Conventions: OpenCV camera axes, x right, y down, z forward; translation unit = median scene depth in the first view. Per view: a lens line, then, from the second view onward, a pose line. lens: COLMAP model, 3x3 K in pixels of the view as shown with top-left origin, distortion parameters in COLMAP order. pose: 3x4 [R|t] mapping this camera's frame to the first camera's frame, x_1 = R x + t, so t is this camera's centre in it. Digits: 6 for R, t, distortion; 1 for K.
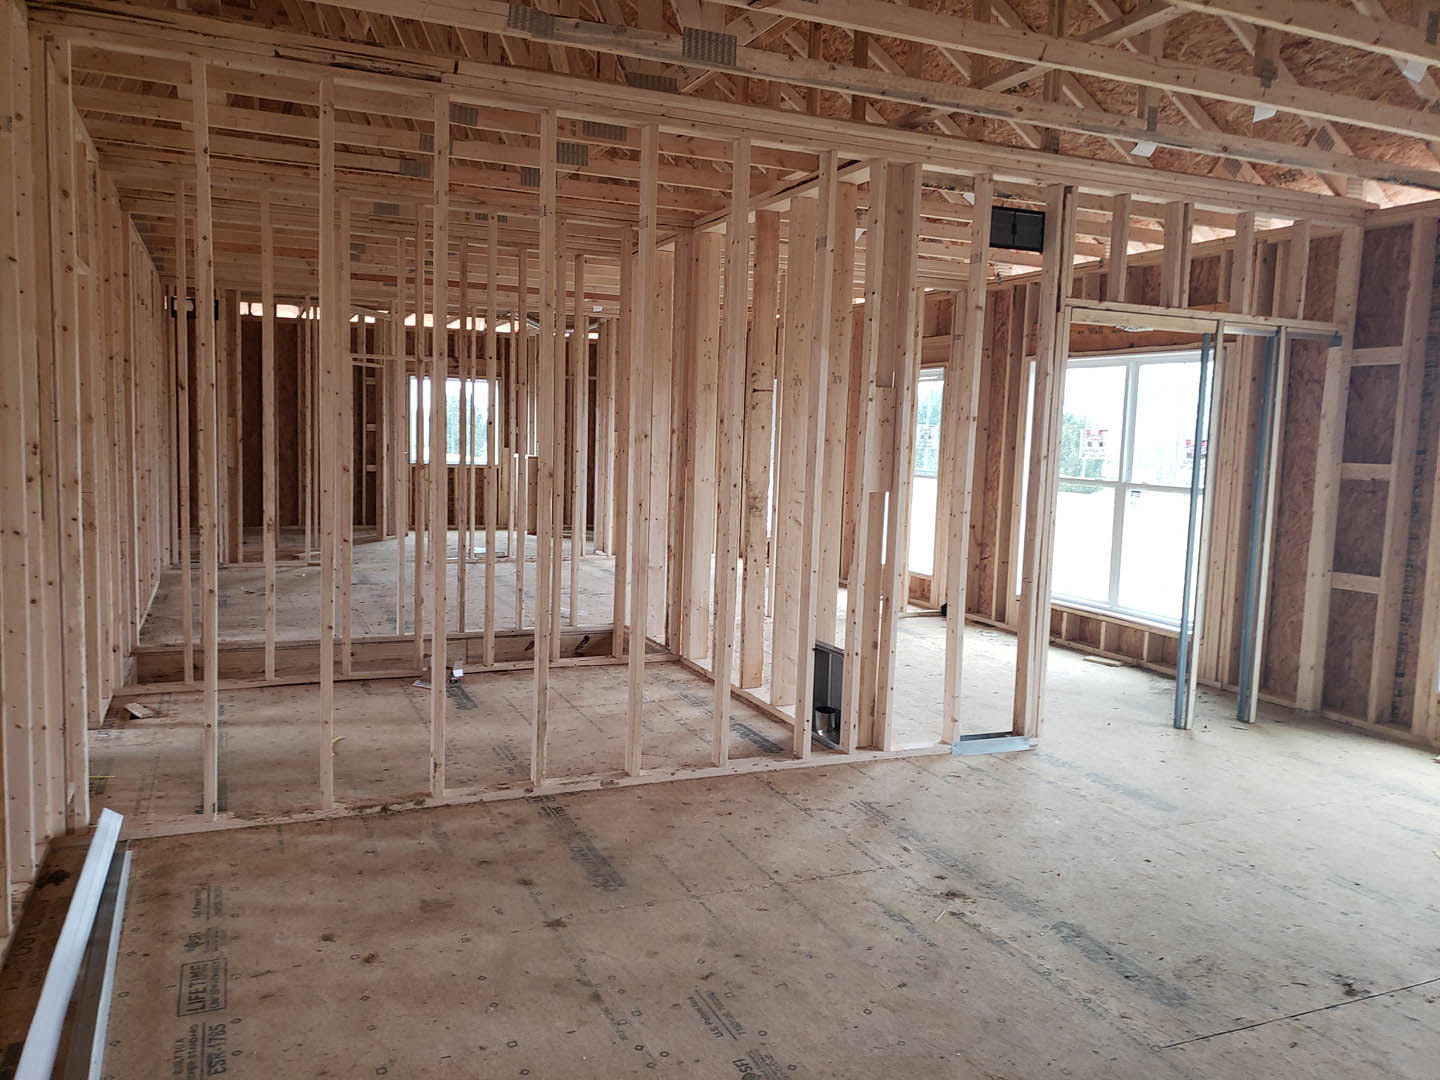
lens RADIAL K [[1109.1, 0, 715.4], [0, 1109.1, 541.6], [0, 0, 1]] dist [0.022106, 0.005047]
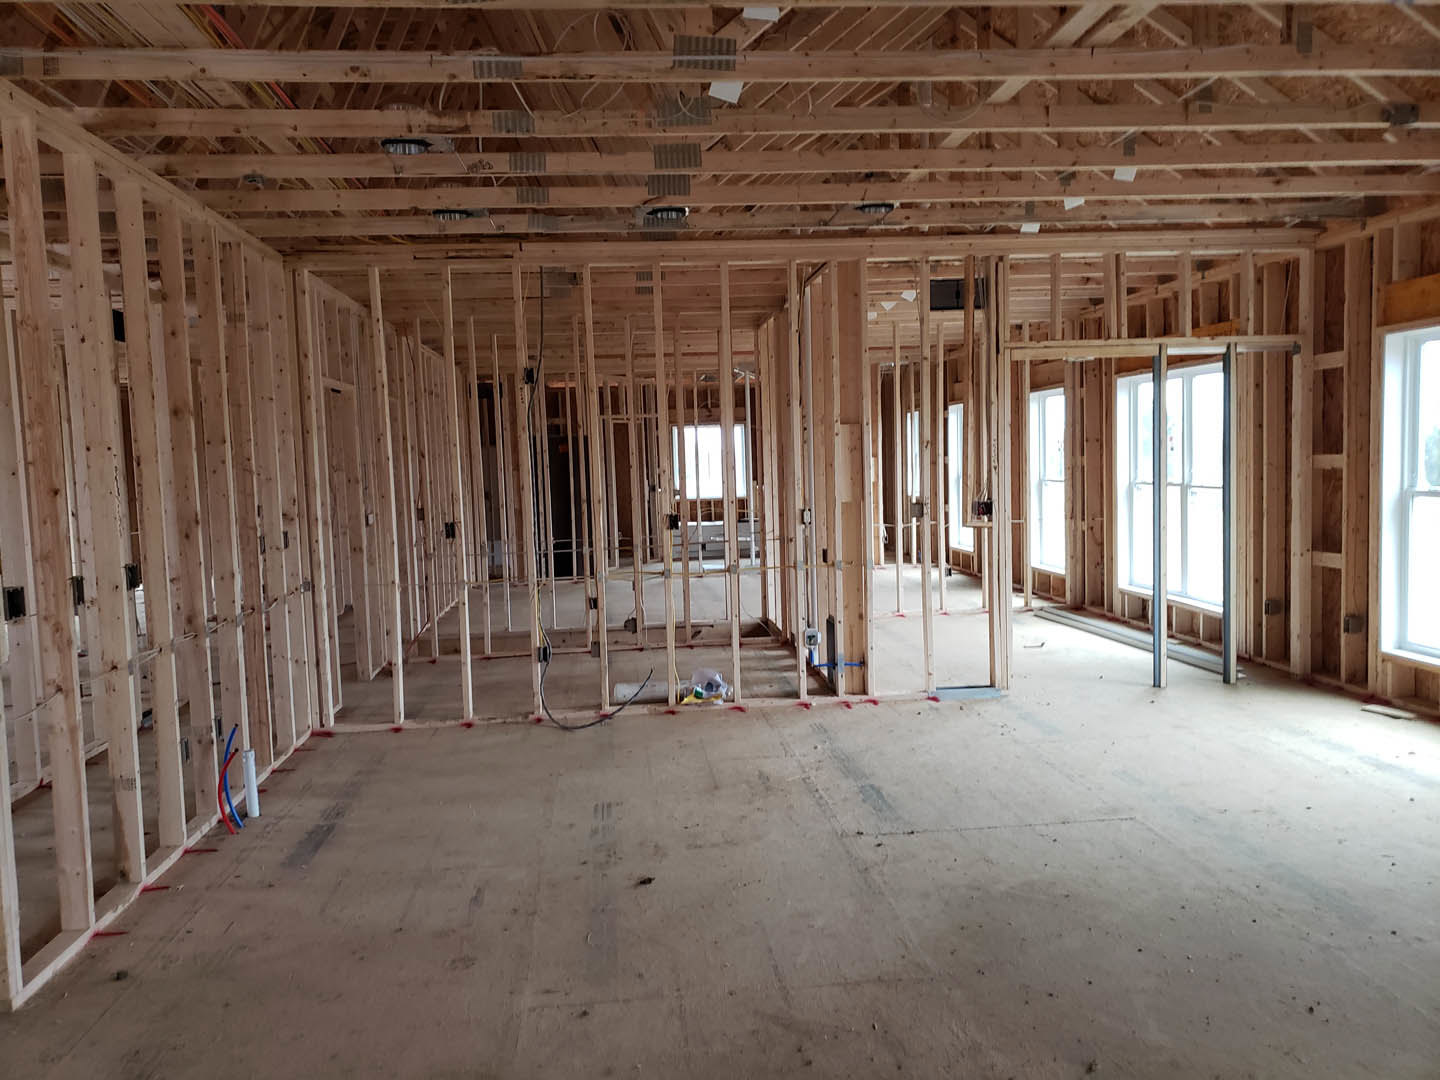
lens RADIAL K [[1109.1, 0, 721.8], [0, 1109.1, 542.6], [0, 0, 1]] dist [0.022106, 0.005047]
pose [[0.948837, -0.039807, -0.313247, 0.358342], [0.031618, 0.999014, -0.031181, 0.036633], [0.314179, 0.019682, 0.949160, -0.279759]]
